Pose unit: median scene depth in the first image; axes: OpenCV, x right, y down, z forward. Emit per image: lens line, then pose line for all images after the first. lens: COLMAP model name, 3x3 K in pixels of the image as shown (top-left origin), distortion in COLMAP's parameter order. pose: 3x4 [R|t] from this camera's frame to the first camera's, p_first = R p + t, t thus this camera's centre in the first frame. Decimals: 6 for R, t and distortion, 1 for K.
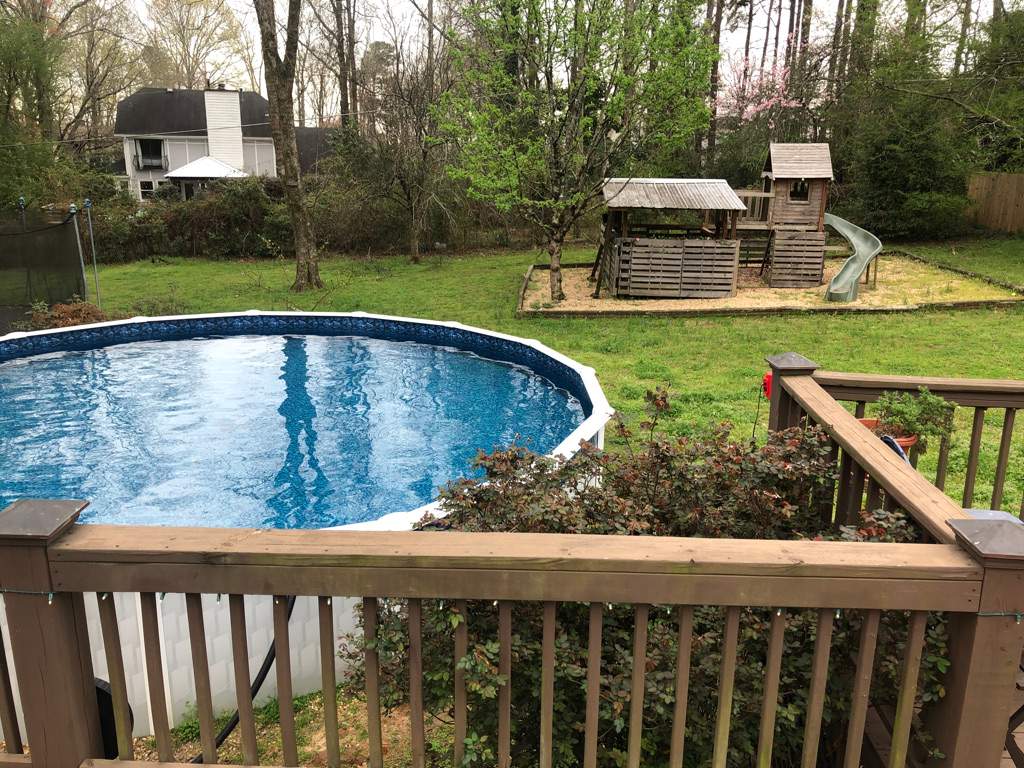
lens RADIAL K [[839.0, 0, 509.7], [0, 839.0, 385.0], [0, 0, 1]] dist [0.022112, -0.022086]
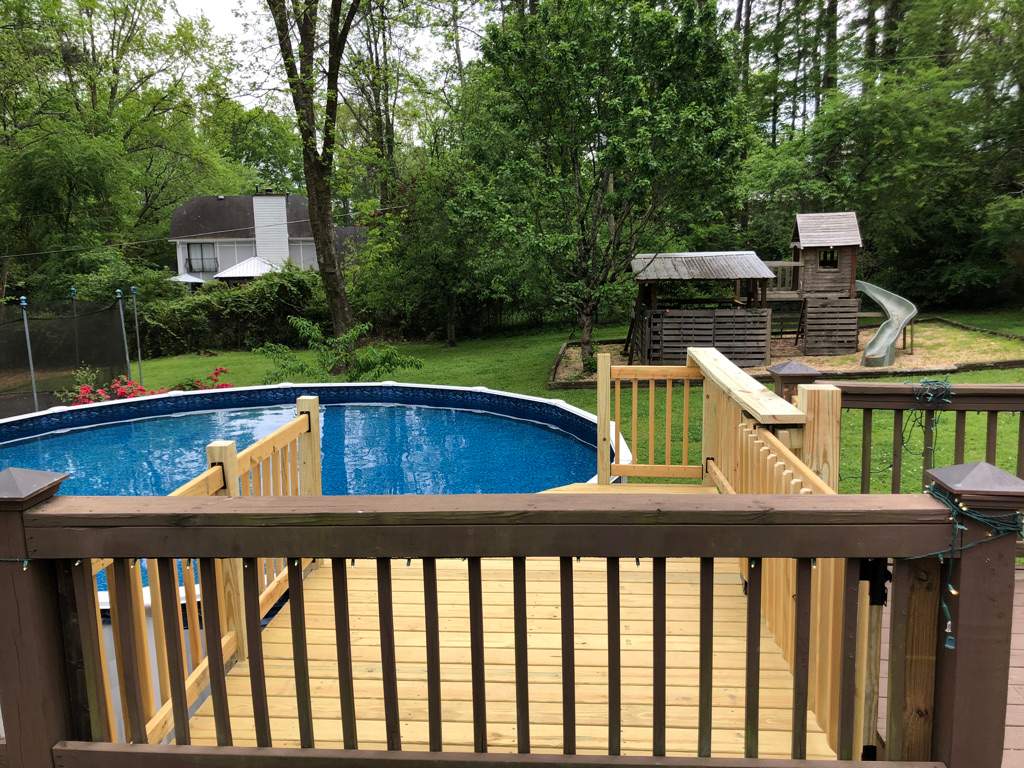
lens RADIAL K [[839.0, 0, 511.8], [0, 839.0, 388.8], [0, 0, 1]] dist [0.022112, -0.022086]
pose [[0.998391, -0.027588, -0.049534, 0.012612], [0.022191, 0.994078, -0.106376, 0.021807], [0.052176, 0.105106, 0.993091, 0.000365]]
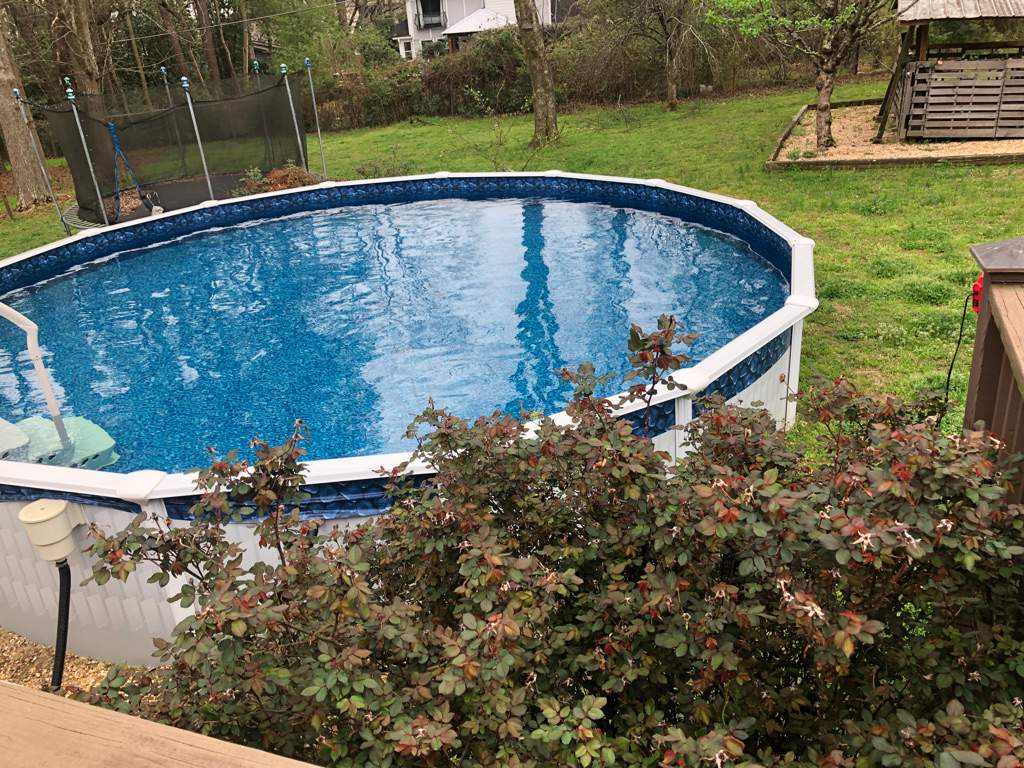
lens RADIAL K [[839.0, 0, 510.6], [0, 839.0, 382.0], [0, 0, 1]] dist [0.022112, -0.022086]
pose [[0.942186, 0.056386, -0.330311, 0.050981], [-0.001820, 0.986587, 0.163225, -0.008491], [0.335084, -0.153187, 0.929652, 0.094524]]
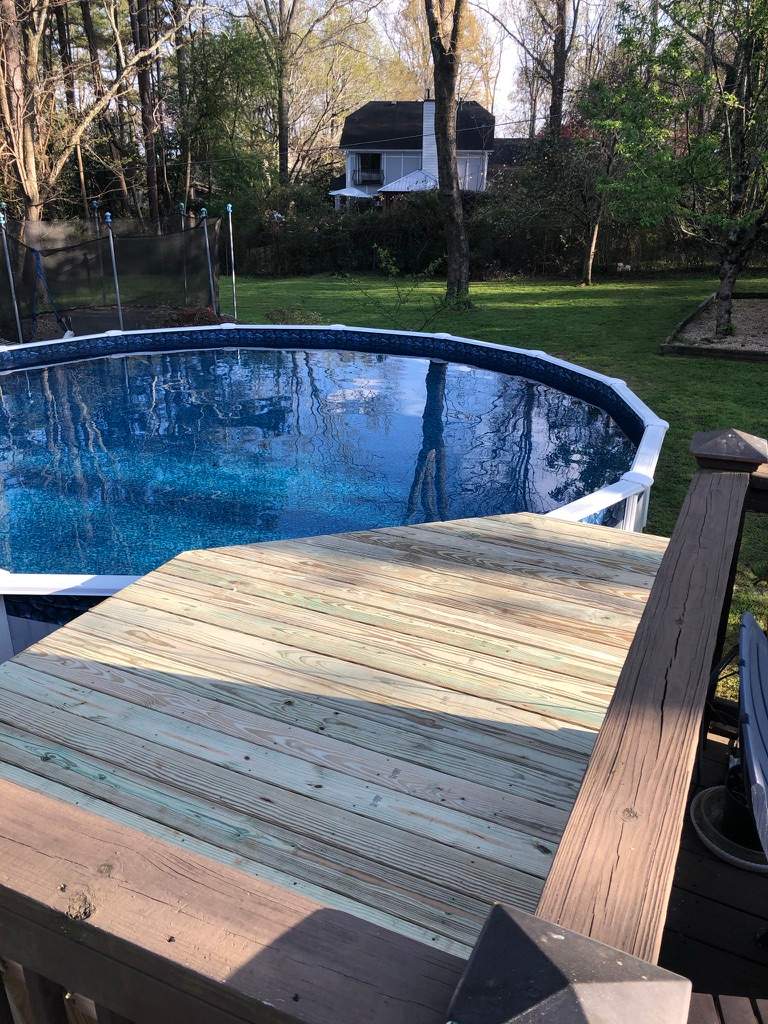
lens RADIAL K [[839.0, 0, 382.2], [0, 839.0, 507.7], [0, 0, 1]] dist [0.022112, -0.022086]
pose [[0.916430, 0.141868, -0.374204, 0.081467], [-0.098887, 0.986336, 0.131764, -0.009270], [0.387785, -0.083749, 0.917938, 0.086837]]
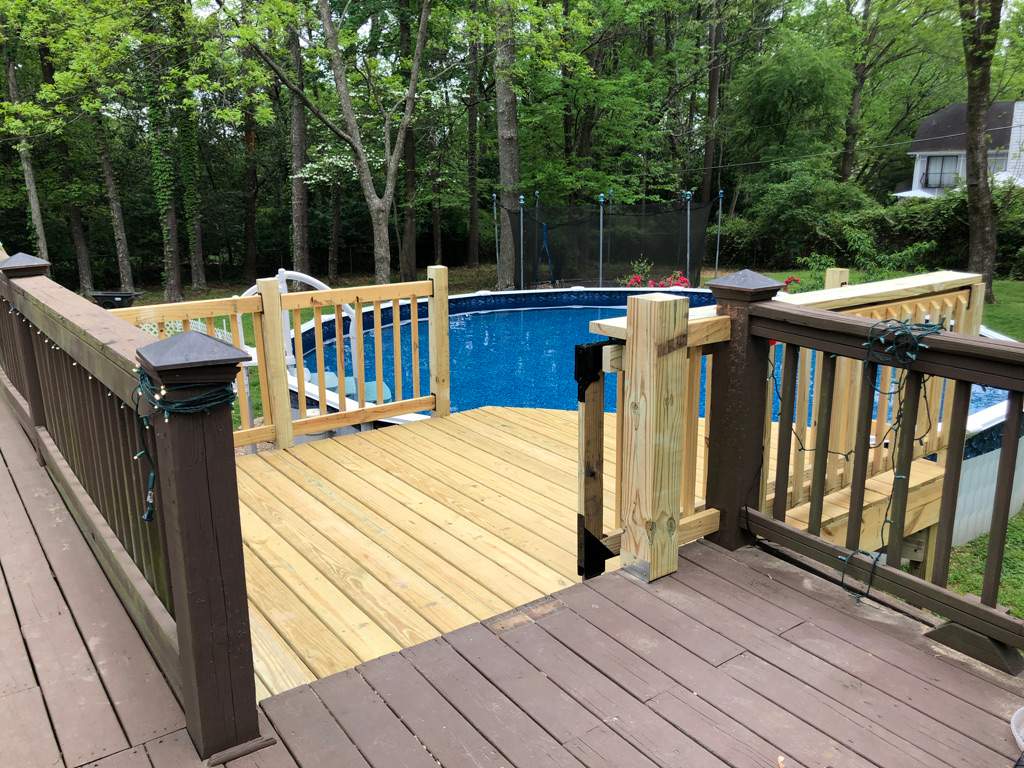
lens RADIAL K [[839.0, 0, 511.4], [0, 839.0, 385.8], [0, 0, 1]] dist [0.022112, -0.022086]
pose [[0.605446, 0.174064, -0.776619, 0.190181], [-0.199181, 0.977878, 0.063892, 0.012495], [0.770560, 0.116004, 0.626722, 0.096683]]
